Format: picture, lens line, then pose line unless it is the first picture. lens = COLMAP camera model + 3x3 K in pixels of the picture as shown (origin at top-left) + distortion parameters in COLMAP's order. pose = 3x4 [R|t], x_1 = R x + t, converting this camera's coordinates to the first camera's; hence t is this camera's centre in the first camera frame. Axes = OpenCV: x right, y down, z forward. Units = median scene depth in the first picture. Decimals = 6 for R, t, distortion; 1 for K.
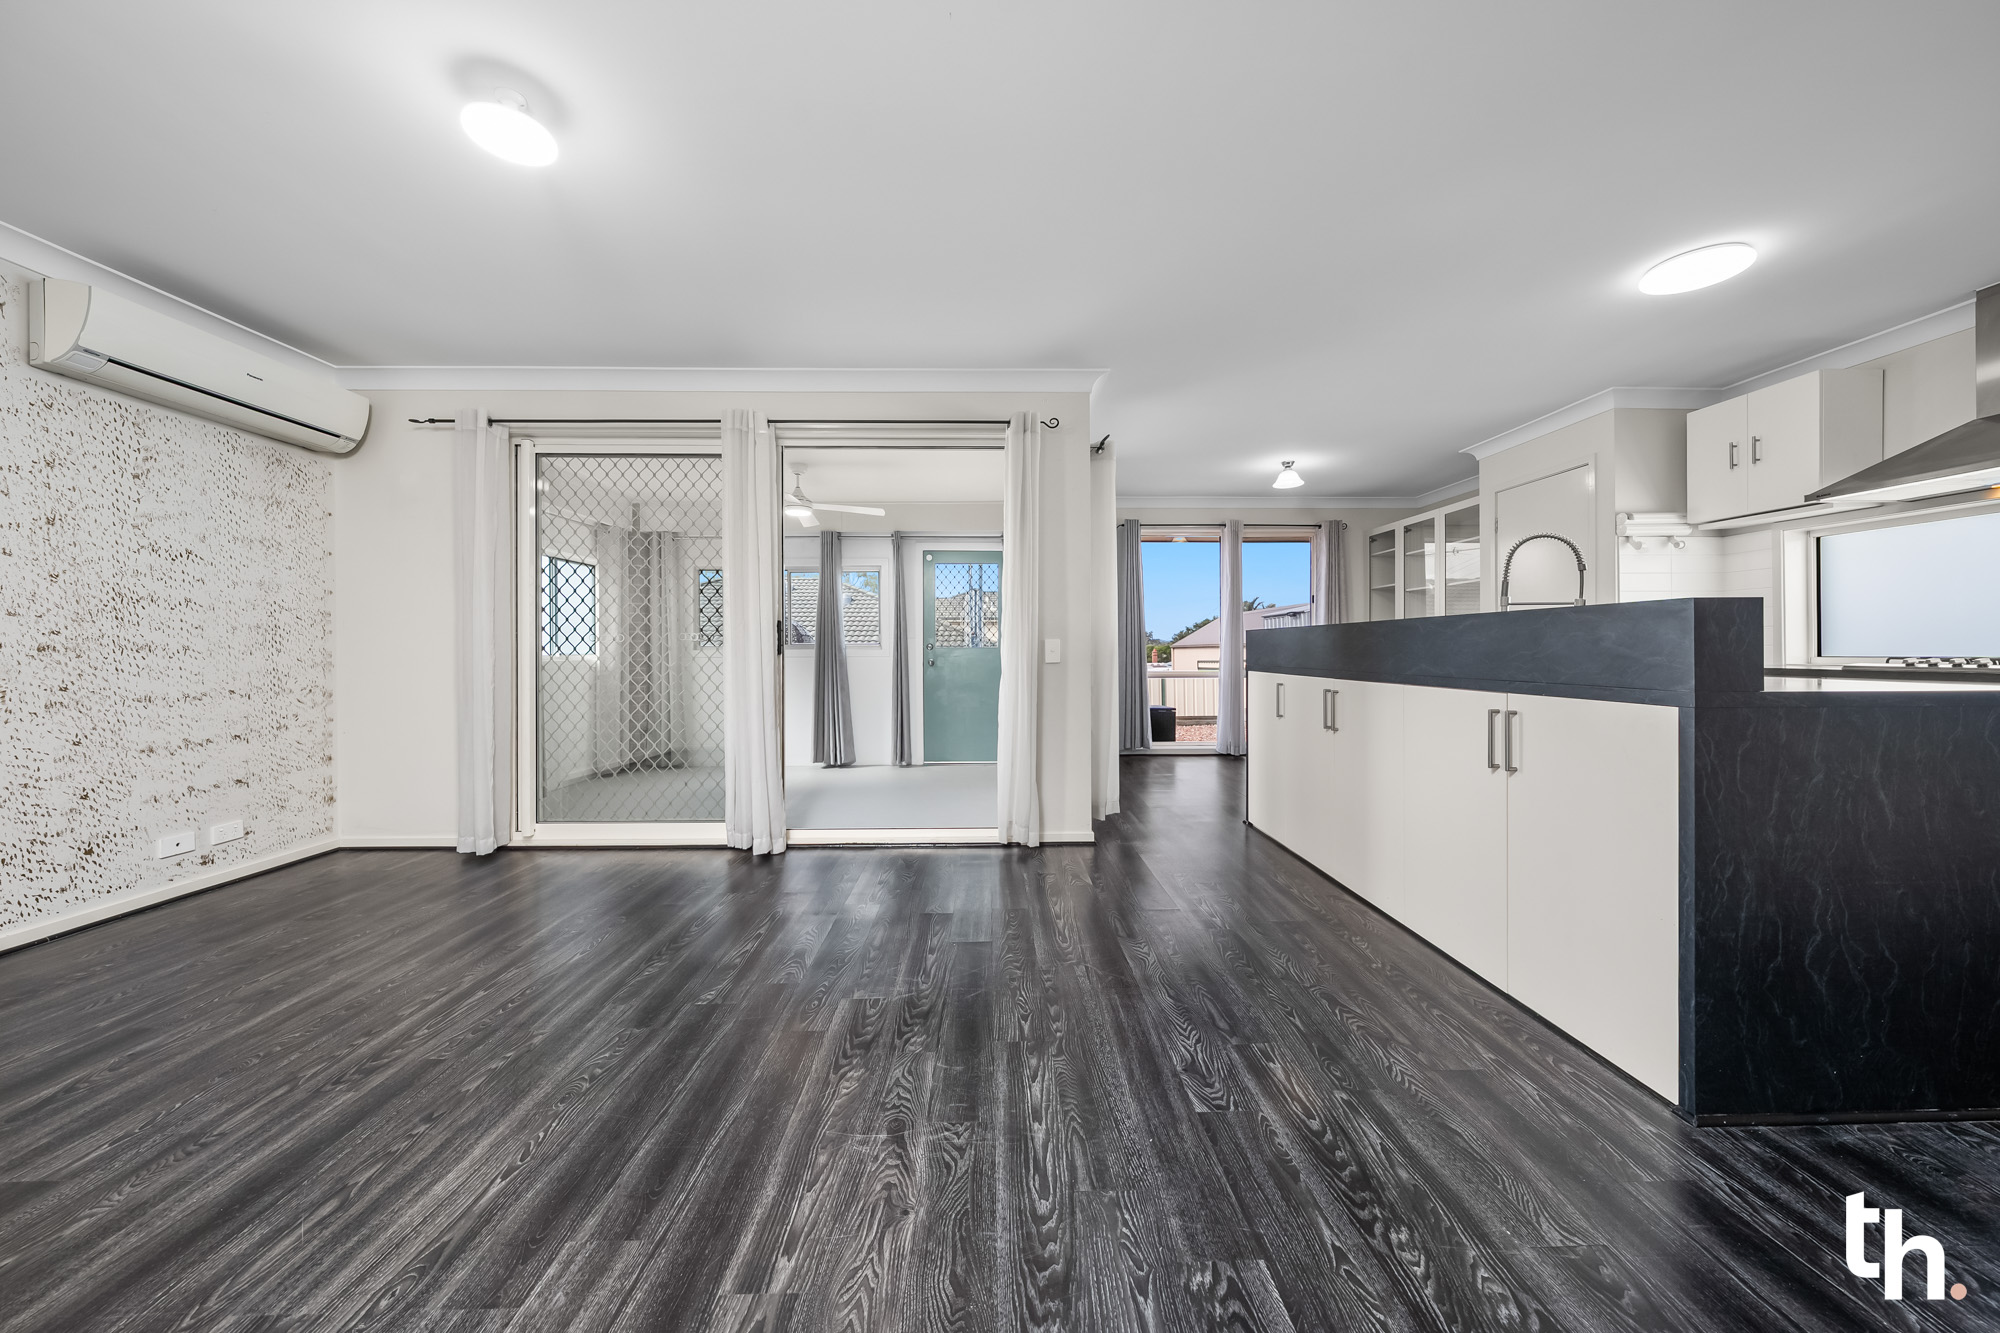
lens RADIAL K [[717.0, 0, 1011.3], [0, 717.0, 651.5], [0, 0, 1]] dist [-0.002567, 0.000247]
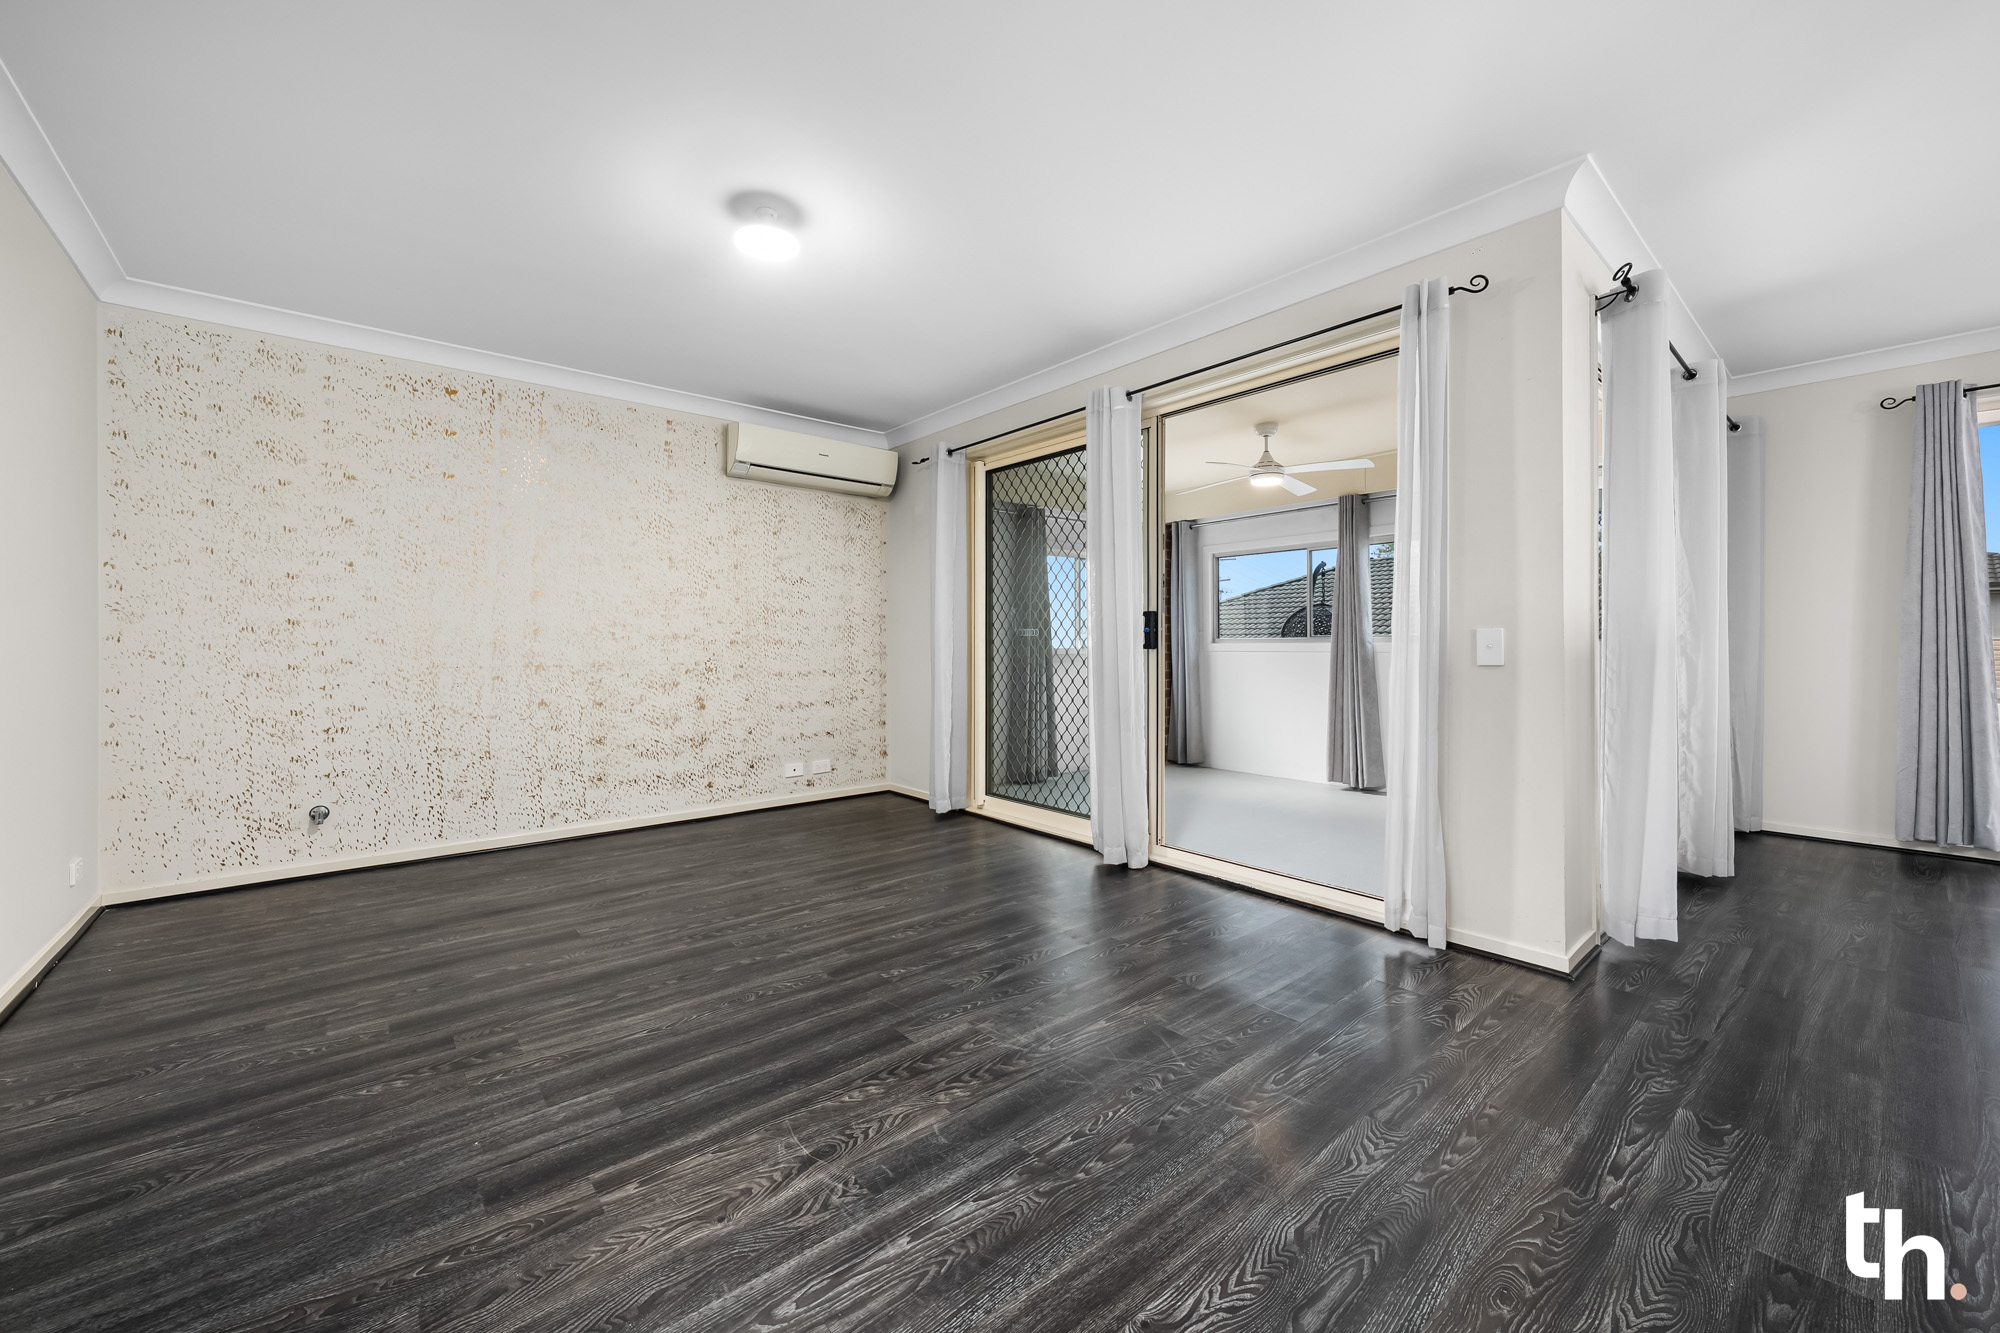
lens RADIAL K [[791.1, 0, 980.1], [0, 791.1, 647.0], [0, 0, 1]] dist [-0.002462, -0.000027]
pose [[0.607639, 0.006466, -0.794187, 0.575752], [-0.003223, 0.999979, 0.005675, -0.006403], [0.794207, -0.000889, 0.607647, 0.388179]]
